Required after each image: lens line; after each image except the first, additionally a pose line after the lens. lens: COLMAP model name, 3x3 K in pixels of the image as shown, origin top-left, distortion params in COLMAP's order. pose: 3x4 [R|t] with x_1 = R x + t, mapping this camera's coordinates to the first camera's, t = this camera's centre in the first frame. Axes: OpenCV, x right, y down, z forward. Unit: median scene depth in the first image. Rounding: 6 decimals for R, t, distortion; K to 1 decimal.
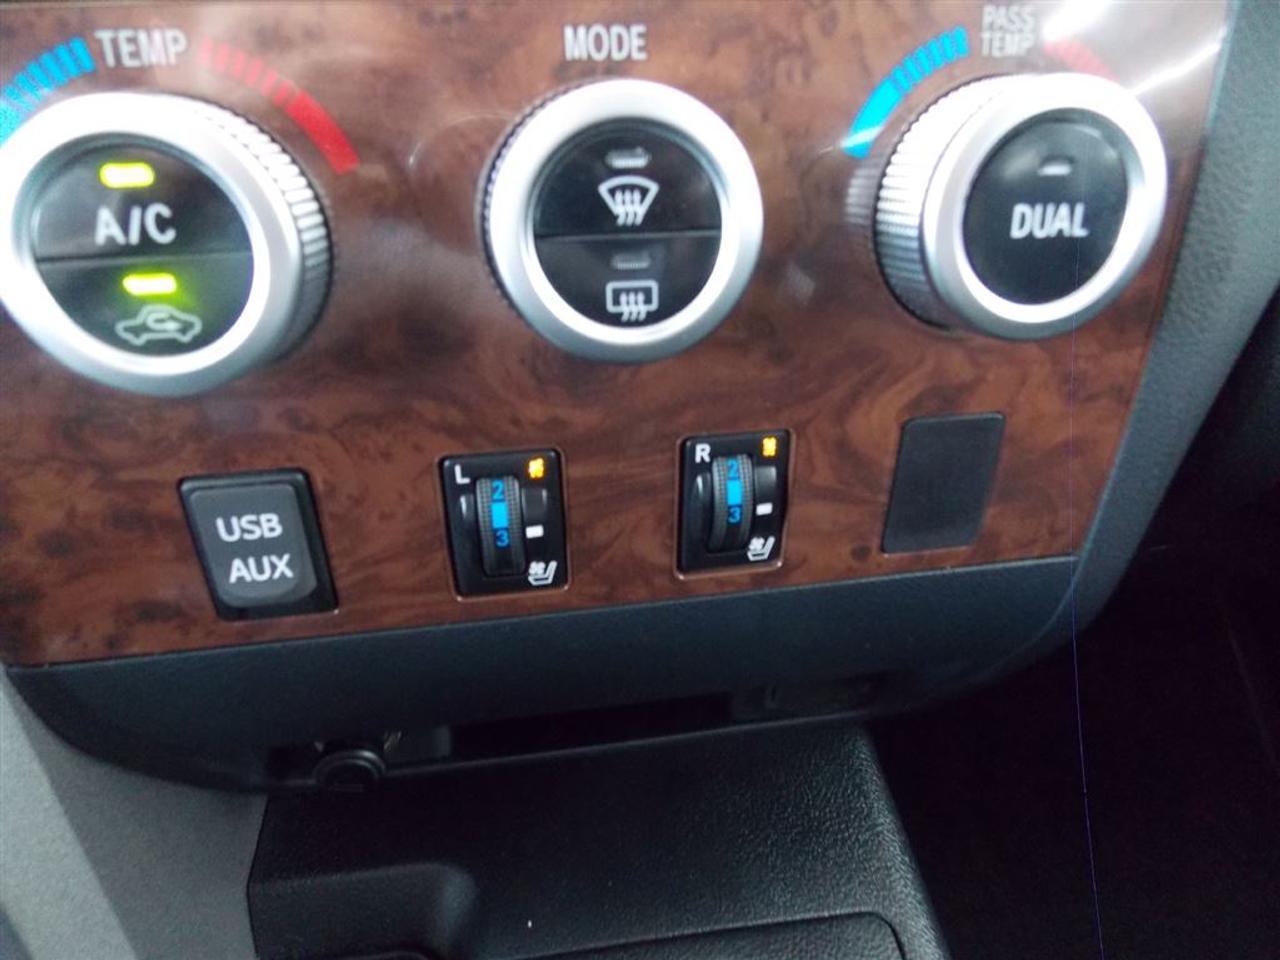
lens RADIAL K [[756.4, 0, 640.0], [0, 756.4, 480.0], [0, 0, 1]] dist [-0.003839, -0.001766]
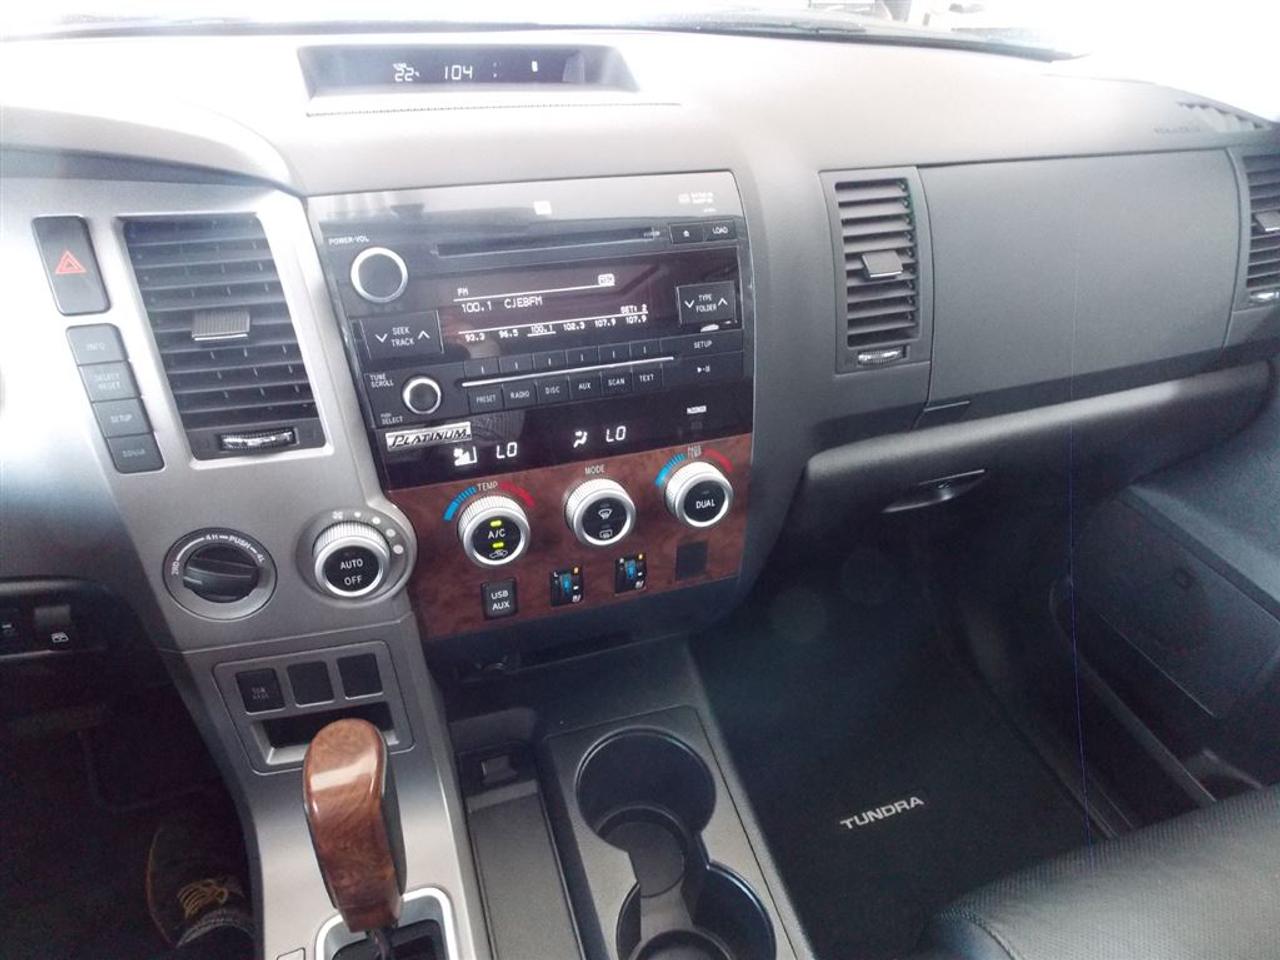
lens RADIAL K [[756.4, 0, 640.0], [0, 756.4, 480.0], [0, 0, 1]] dist [-0.003839, -0.001766]
pose [[0.984062, -0.064316, 0.165787, -0.401097], [0.056498, 0.997076, 0.051458, -0.599628], [-0.168612, -0.041271, 0.984818, -2.515968]]
